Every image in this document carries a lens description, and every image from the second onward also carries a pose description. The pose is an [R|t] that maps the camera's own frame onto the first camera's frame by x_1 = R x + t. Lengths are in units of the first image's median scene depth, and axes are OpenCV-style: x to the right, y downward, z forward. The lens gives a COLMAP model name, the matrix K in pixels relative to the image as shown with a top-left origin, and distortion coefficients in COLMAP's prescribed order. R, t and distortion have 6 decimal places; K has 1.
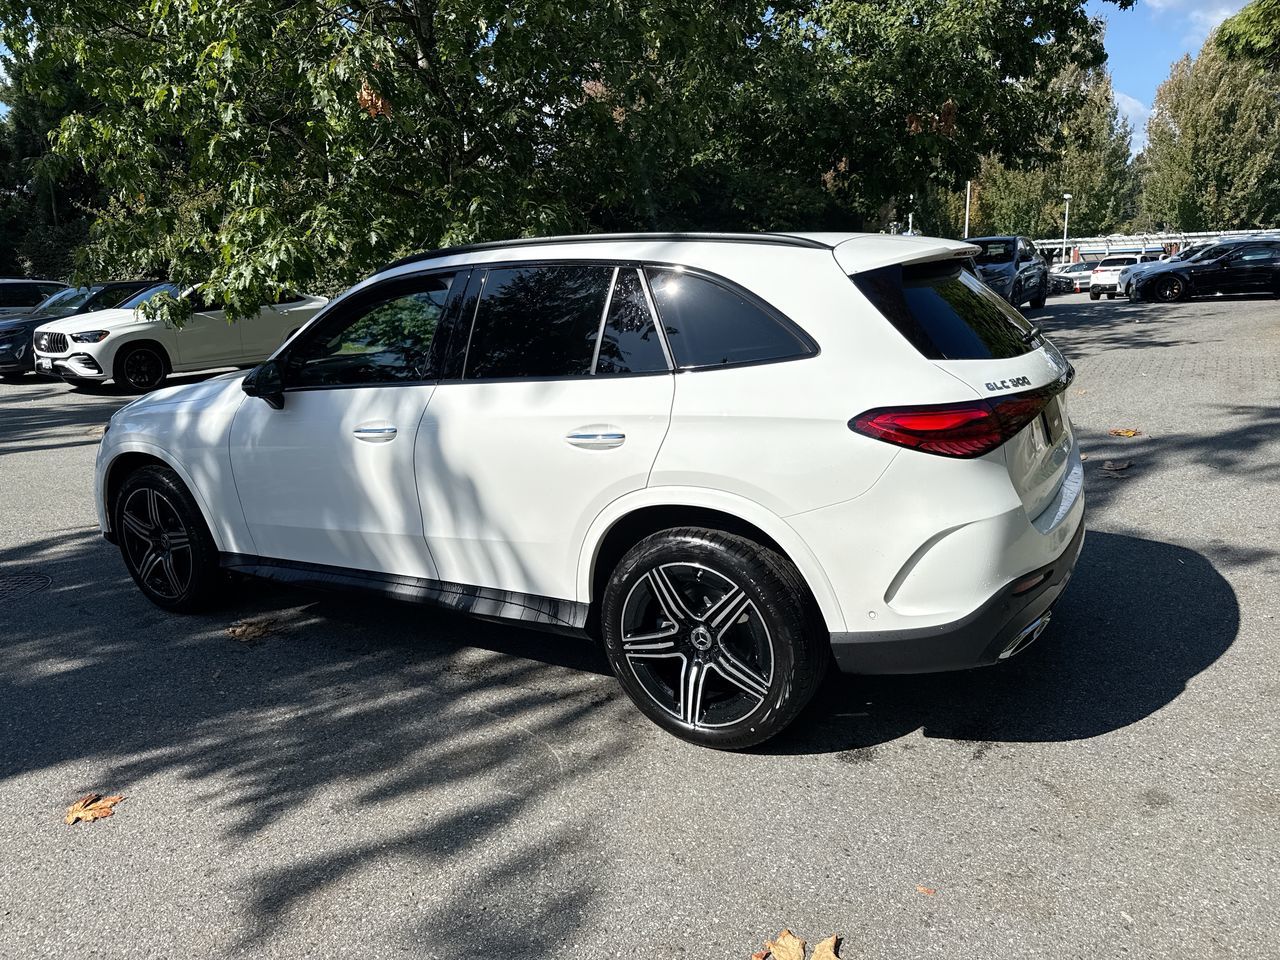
lens RADIAL K [[976.5, 0, 651.3], [0, 976.5, 471.8], [0, 0, 1]] dist [0.071577, -0.118254]
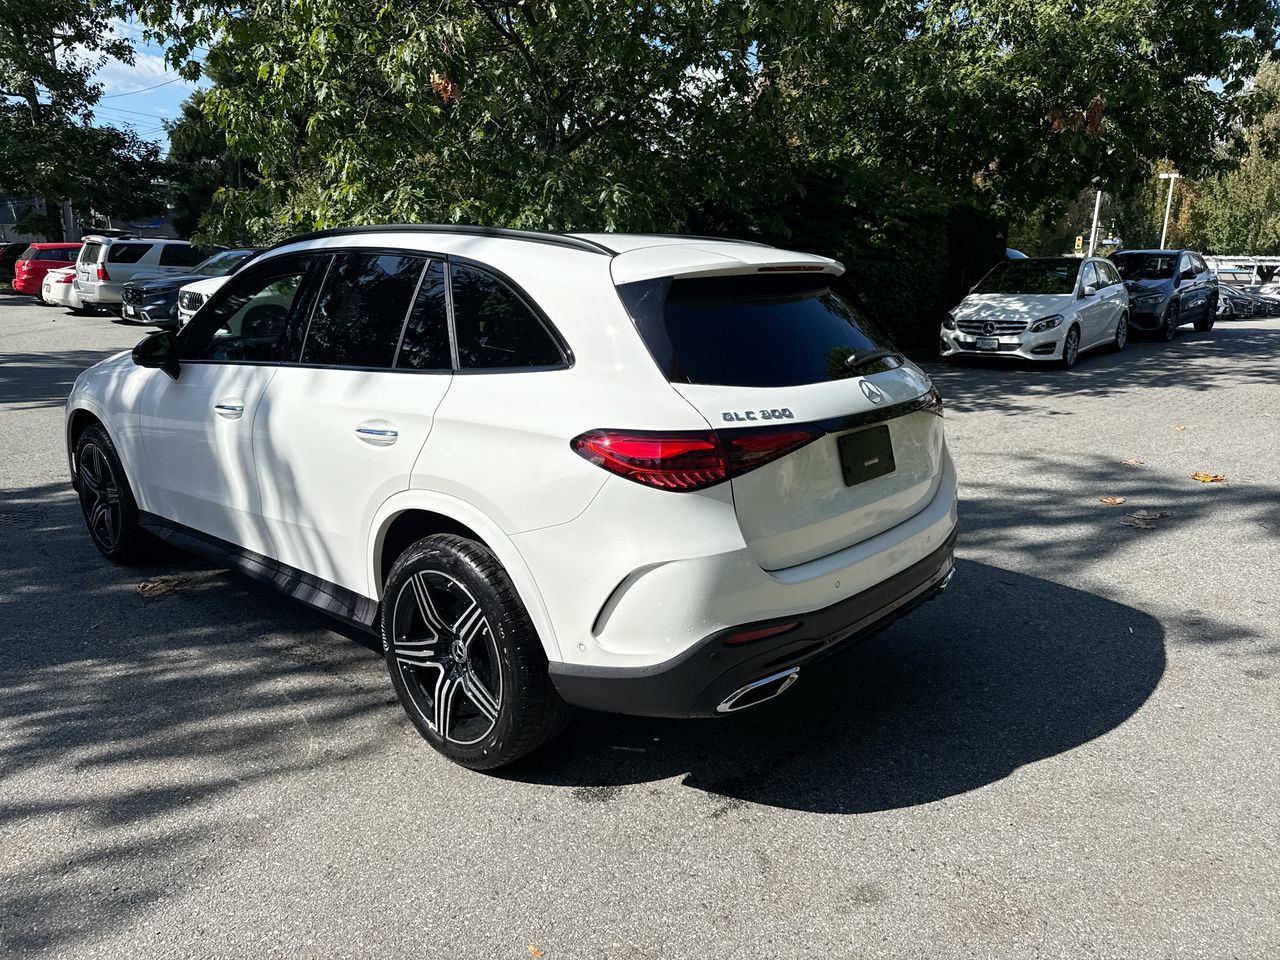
lens RADIAL K [[979.7, 0, 640.0], [0, 979.7, 480.0], [0, 0, 1]] dist [0.043230, -0.059735]
pose [[0.978989, 0.095390, -0.180228, 0.350911], [-0.092121, 0.995397, 0.026442, -0.035991], [0.181920, -0.009284, 0.983269, 0.074605]]
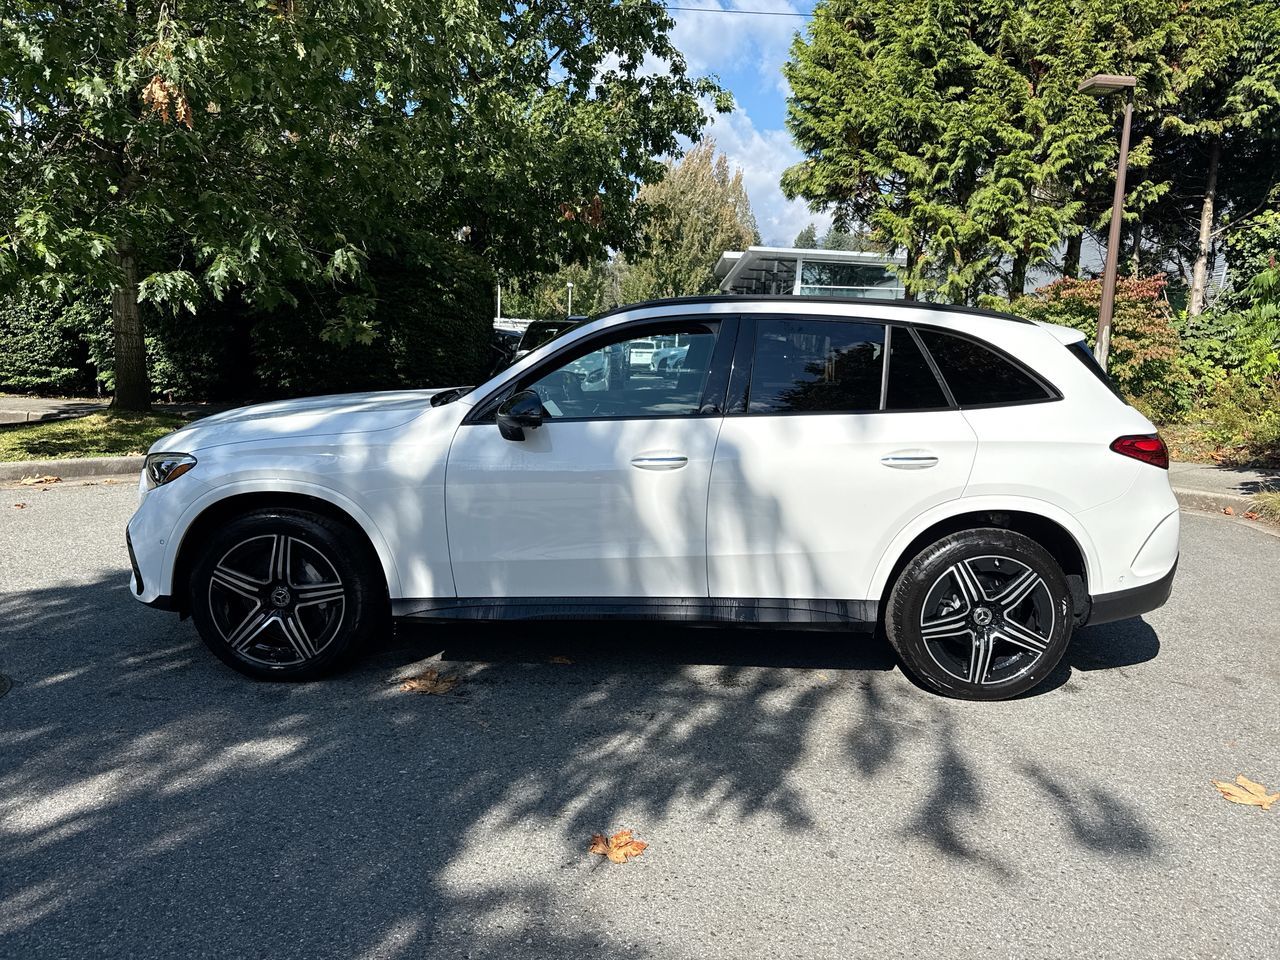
lens RADIAL K [[976.5, 0, 651.3], [0, 976.5, 471.8], [0, 0, 1]] dist [0.071577, -0.118254]
pose [[0.813406, -0.005599, 0.581670, -0.957634], [0.045571, 0.997494, -0.054125, 0.029522], [-0.579909, 0.070534, 0.811622, 0.172831]]
